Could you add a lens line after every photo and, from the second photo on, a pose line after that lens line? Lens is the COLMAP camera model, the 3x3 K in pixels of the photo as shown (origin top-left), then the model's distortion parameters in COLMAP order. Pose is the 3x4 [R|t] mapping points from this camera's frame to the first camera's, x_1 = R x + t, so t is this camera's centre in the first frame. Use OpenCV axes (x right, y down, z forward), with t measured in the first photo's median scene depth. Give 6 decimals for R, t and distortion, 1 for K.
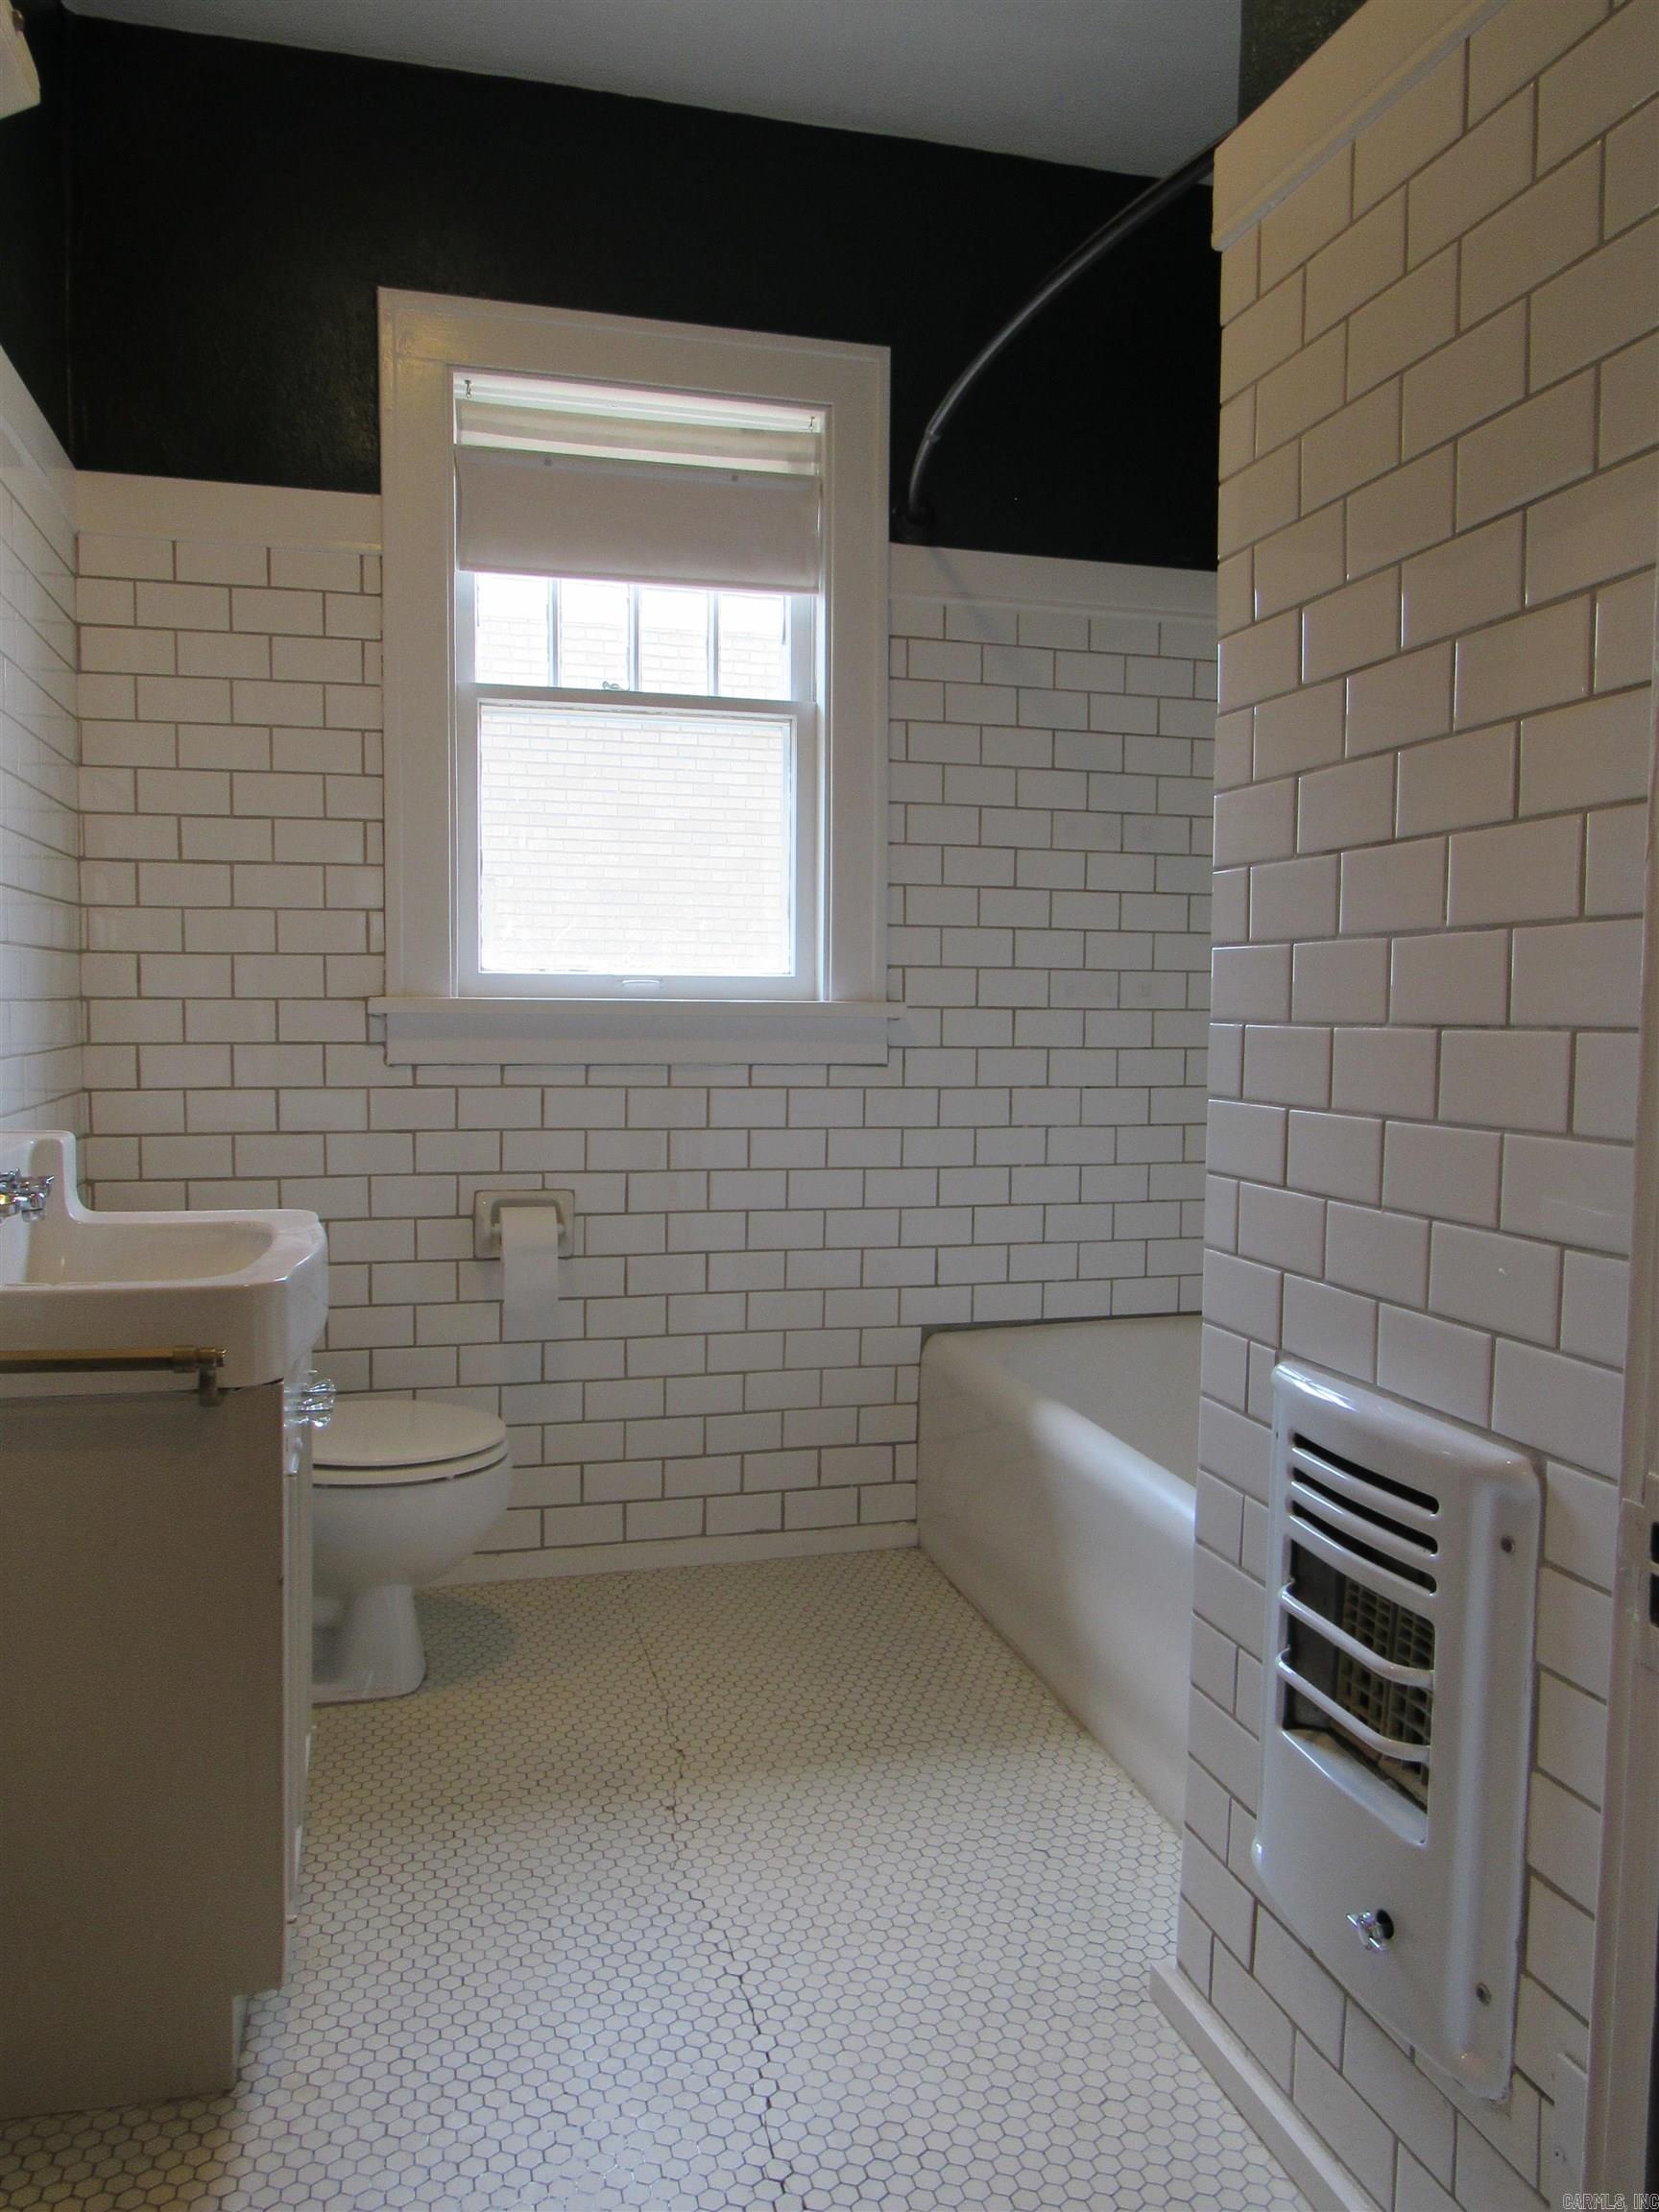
lens RADIAL K [[1577.1, 0, 814.8], [0, 1577.1, 1109.2], [0, 0, 1]] dist [-0.024288, 0.005028]
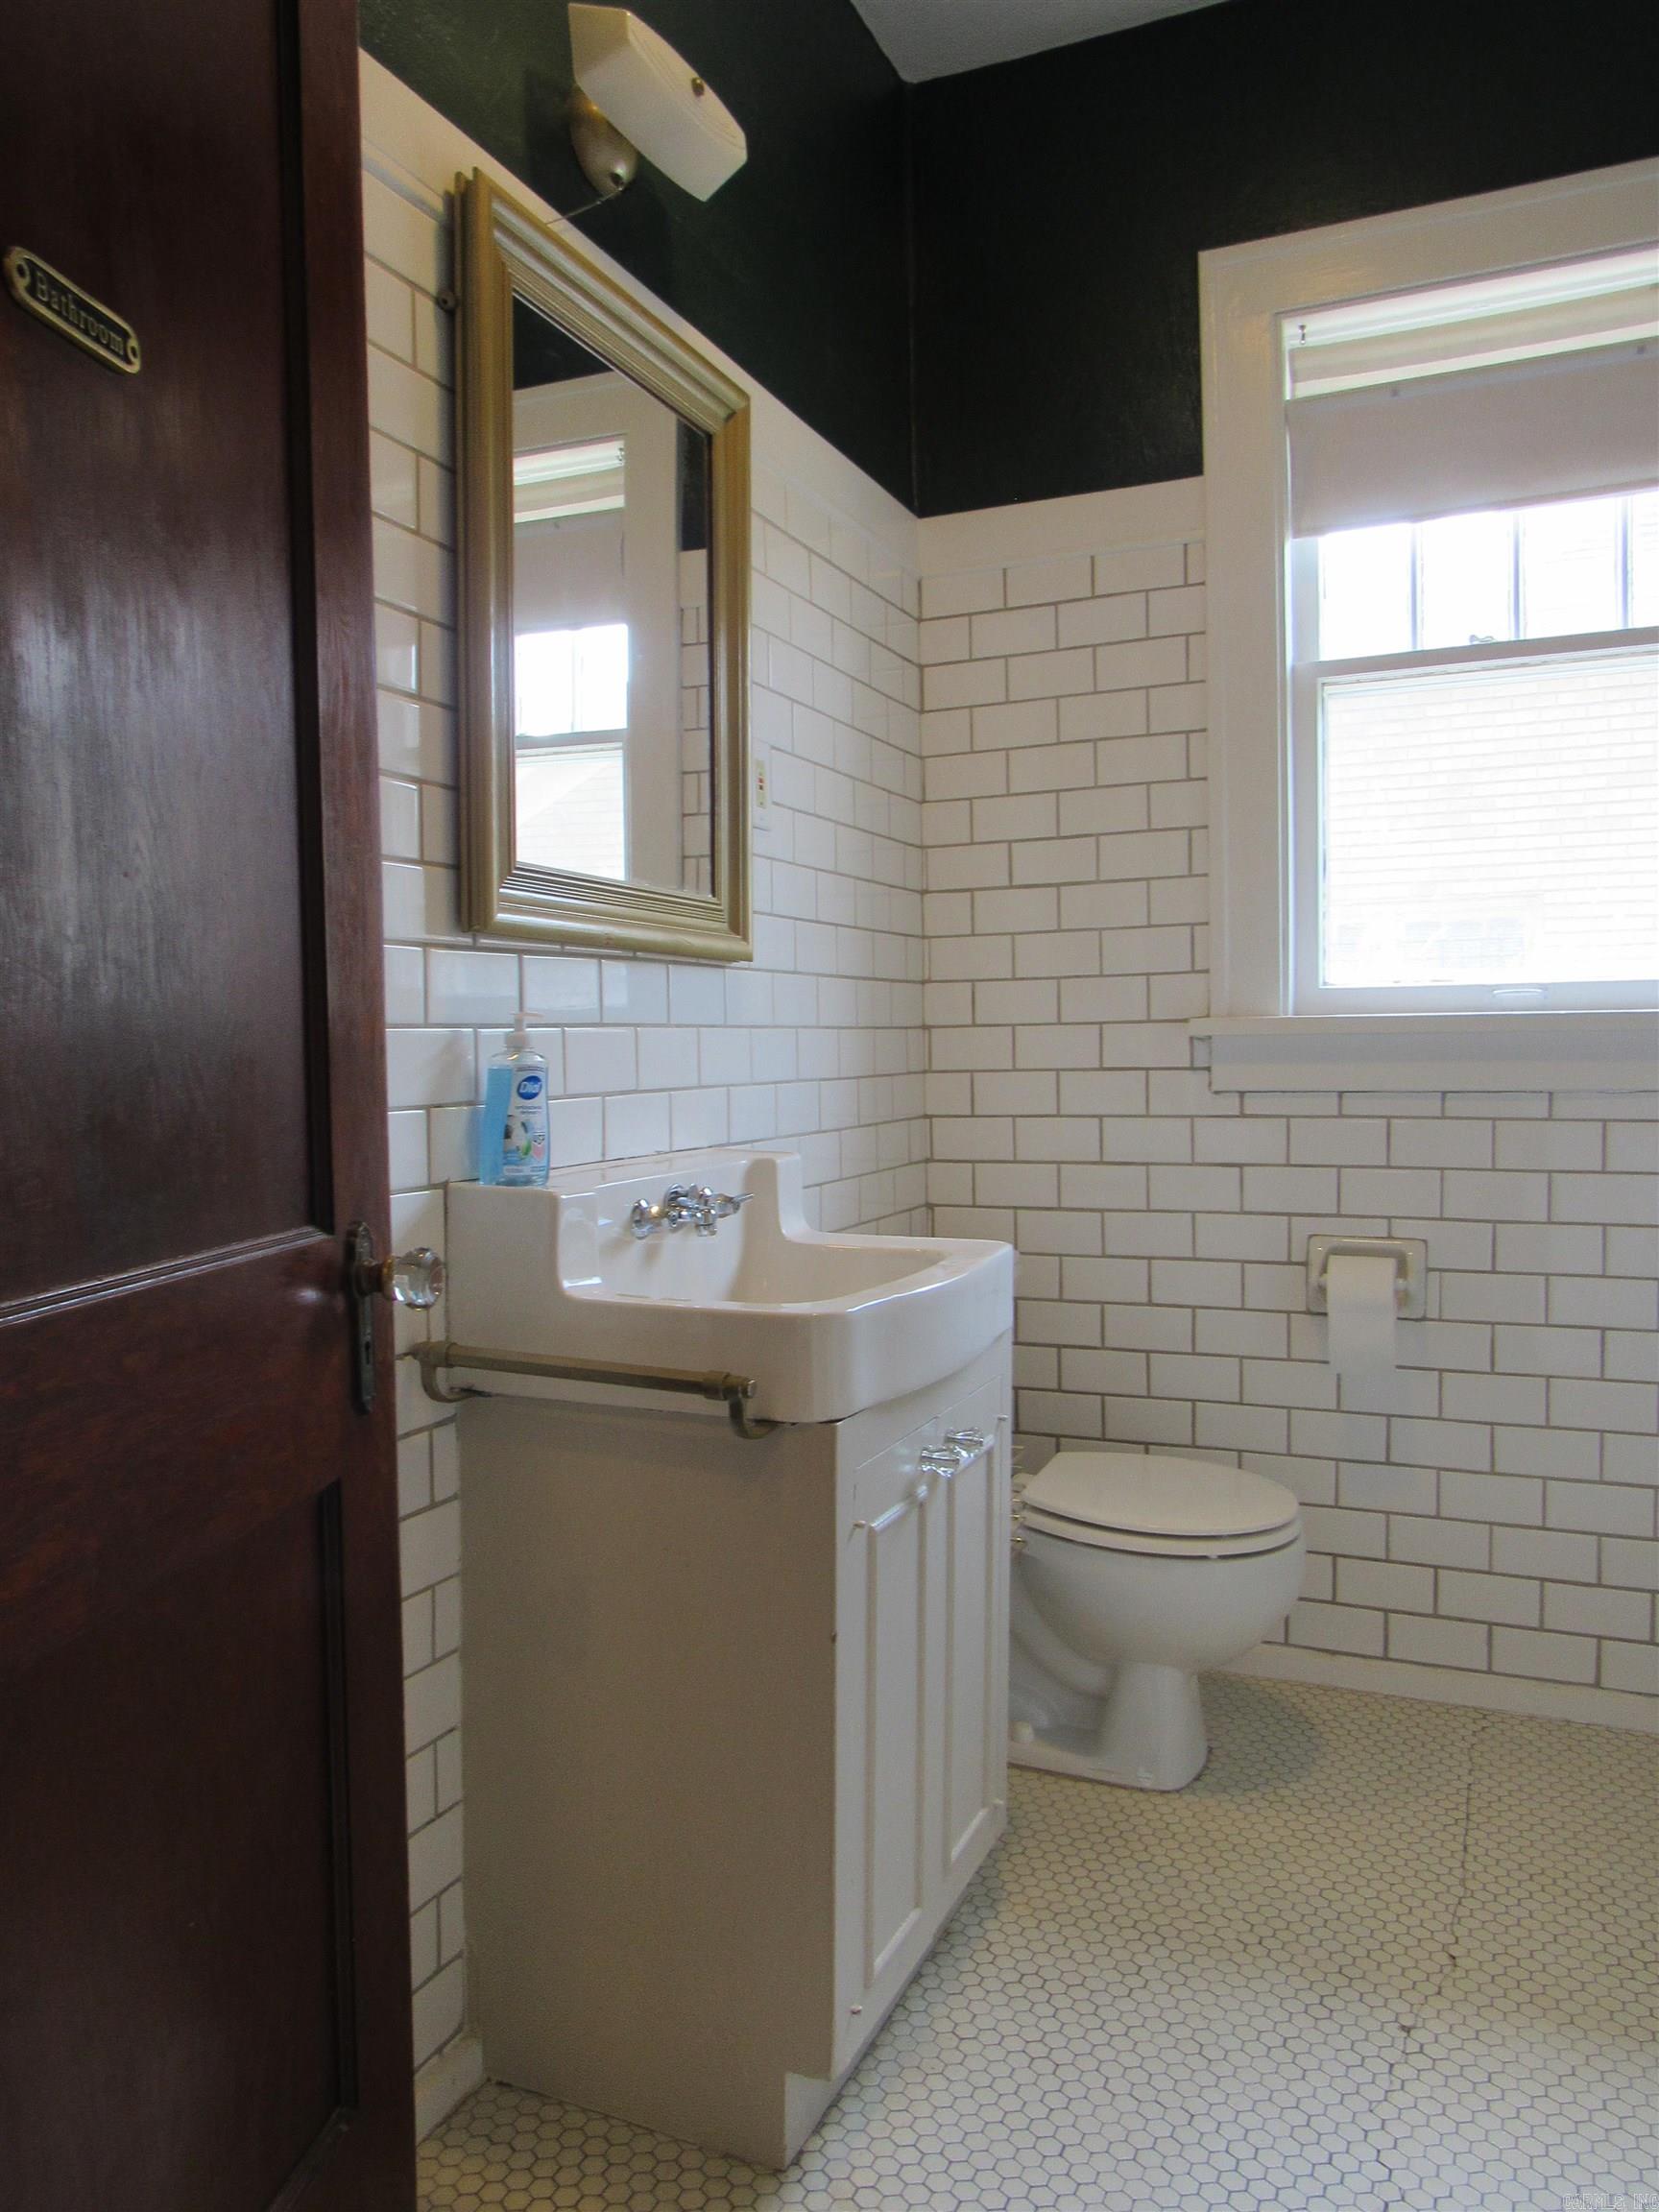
lens RADIAL K [[1577.1, 0, 814.8], [0, 1577.1, 1109.2], [0, 0, 1]] dist [-0.024288, 0.005028]
pose [[0.777515, 0.005426, -0.628841, 0.126830], [-0.021265, 0.999618, -0.017668, 0.003136], [0.628505, 0.027110, 0.777333, 0.145870]]
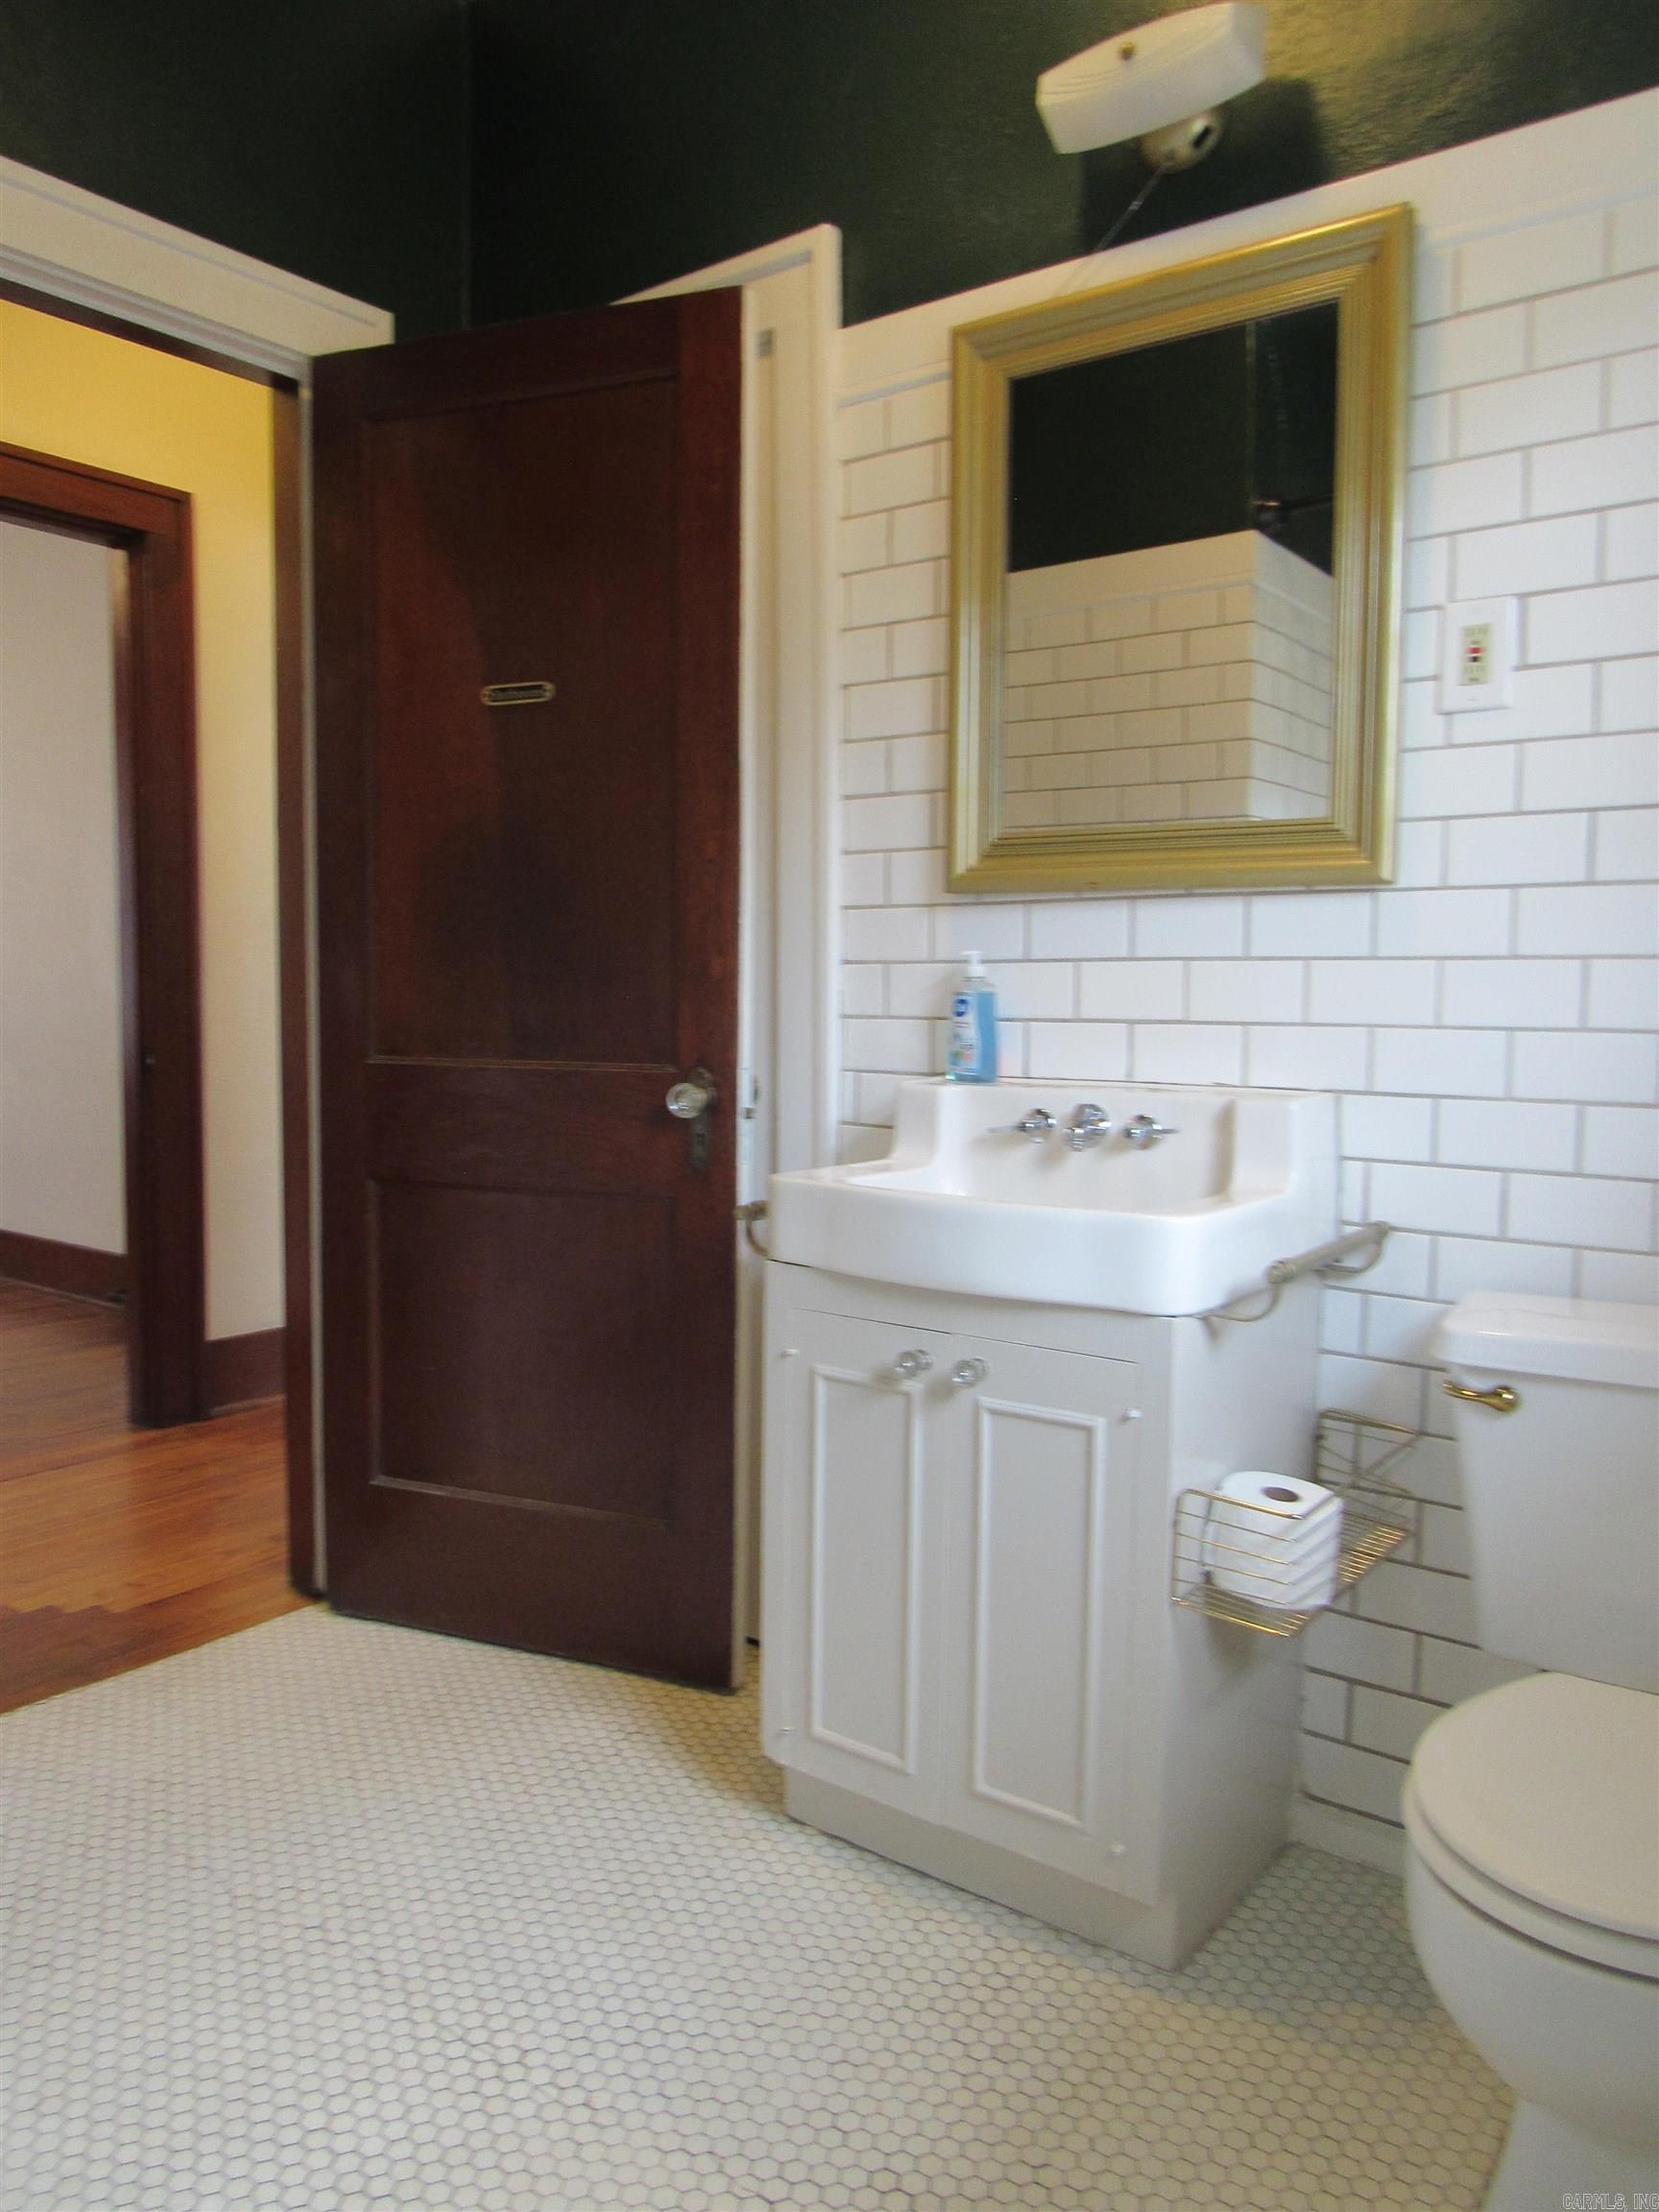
lens RADIAL K [[1577.1, 0, 814.8], [0, 1577.1, 1109.2], [0, 0, 1]] dist [-0.024288, 0.005028]
pose [[-0.784974, 0.037075, -0.618418, 0.208576], [-0.056476, 0.989769, 0.131025, -0.059229], [0.616949, 0.137777, -0.774849, 1.070260]]
